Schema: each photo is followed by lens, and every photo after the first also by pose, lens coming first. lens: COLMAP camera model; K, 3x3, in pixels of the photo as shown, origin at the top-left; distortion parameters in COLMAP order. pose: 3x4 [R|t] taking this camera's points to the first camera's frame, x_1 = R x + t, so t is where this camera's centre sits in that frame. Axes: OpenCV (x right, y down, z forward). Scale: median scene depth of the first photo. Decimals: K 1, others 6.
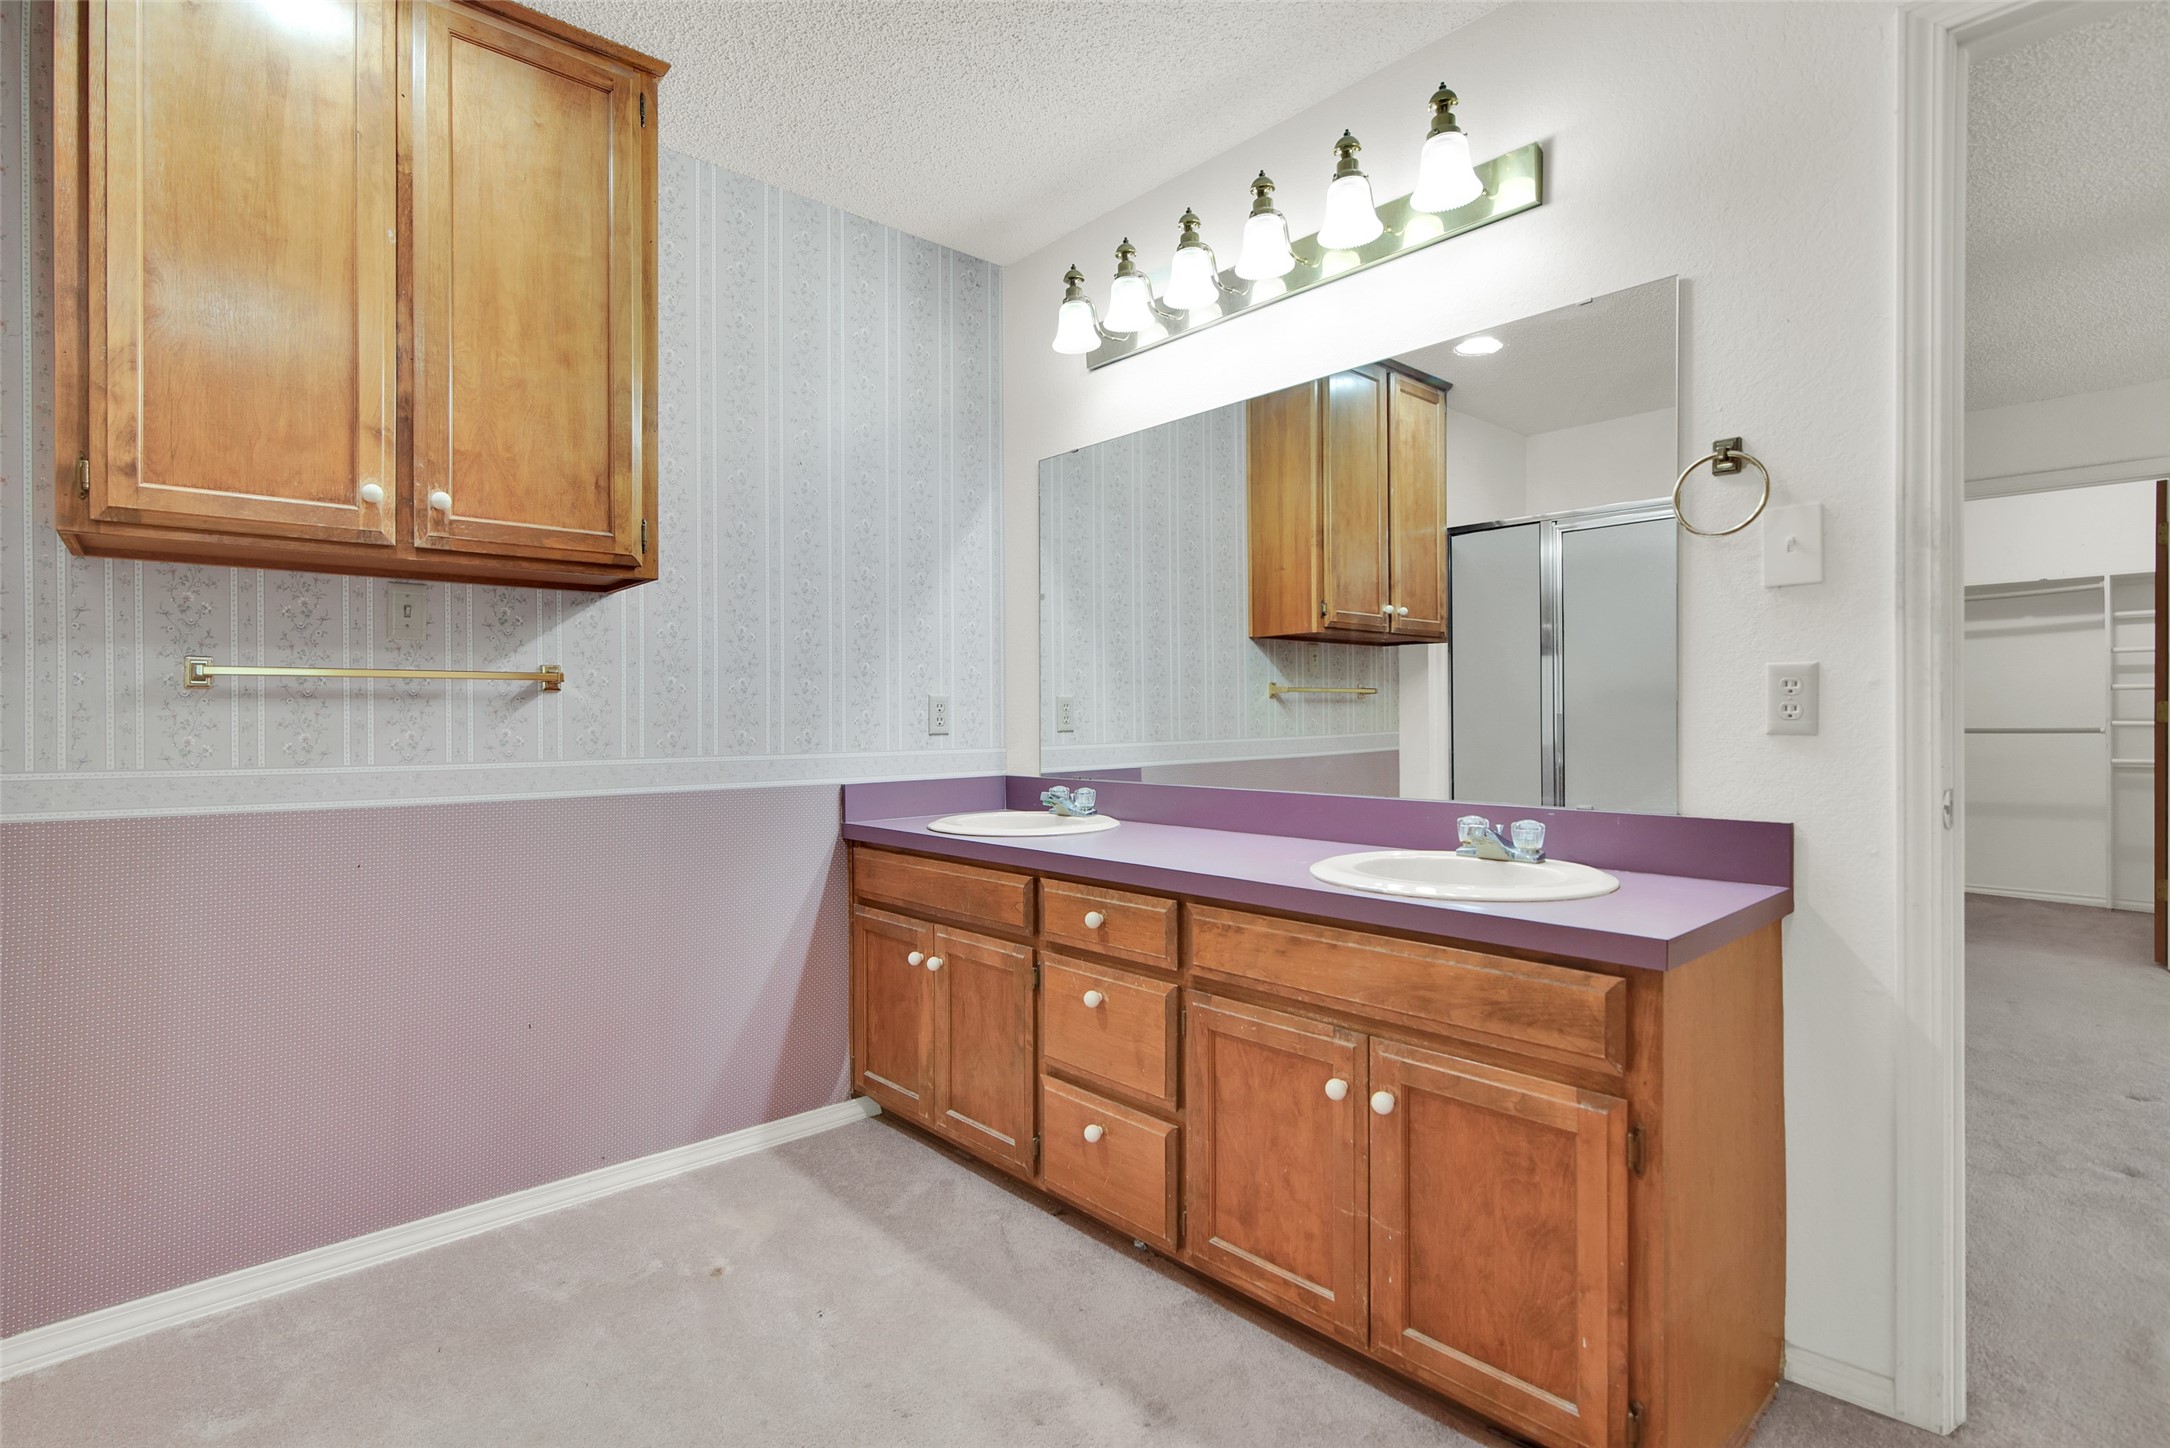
lens RADIAL K [[1049.2, 0, 1078.5], [0, 1049.2, 707.0], [0, 0, 1]] dist [-0.013109, 0.000845]
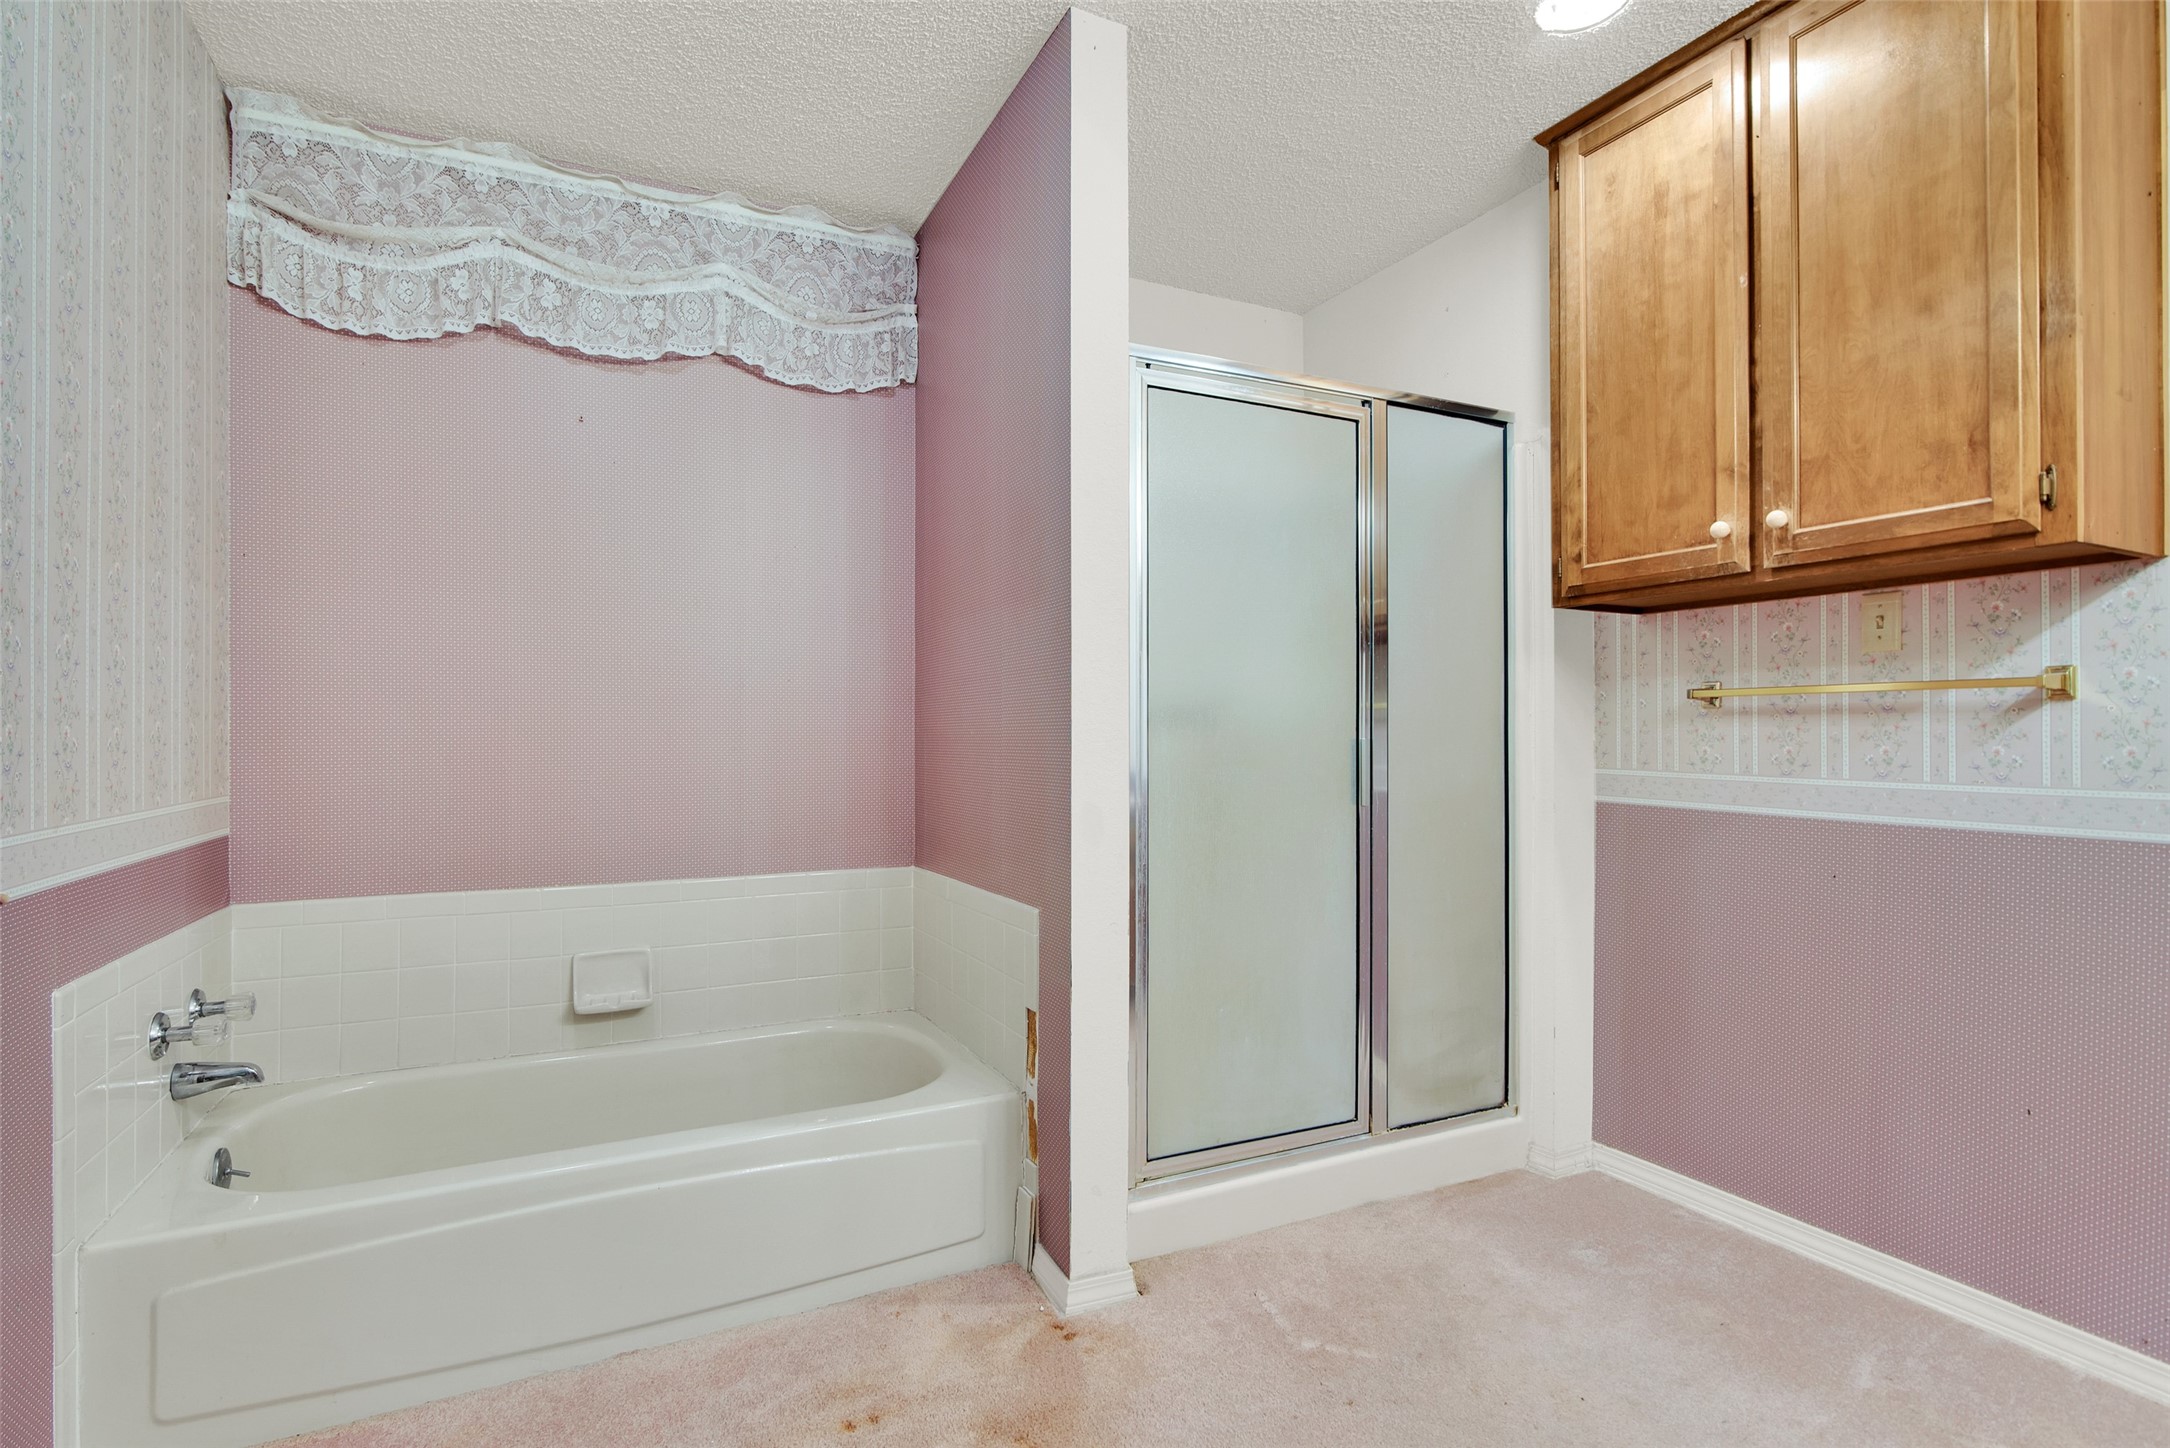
lens RADIAL K [[1049.2, 0, 1087.7], [0, 1049.2, 743.6], [0, 0, 1]] dist [-0.013109, 0.000845]
pose [[-0.285691, 0.018642, -0.958140, 0.515621], [0.014125, 0.999784, 0.015240, -0.004641], [0.958218, -0.009180, -0.285893, 0.604708]]
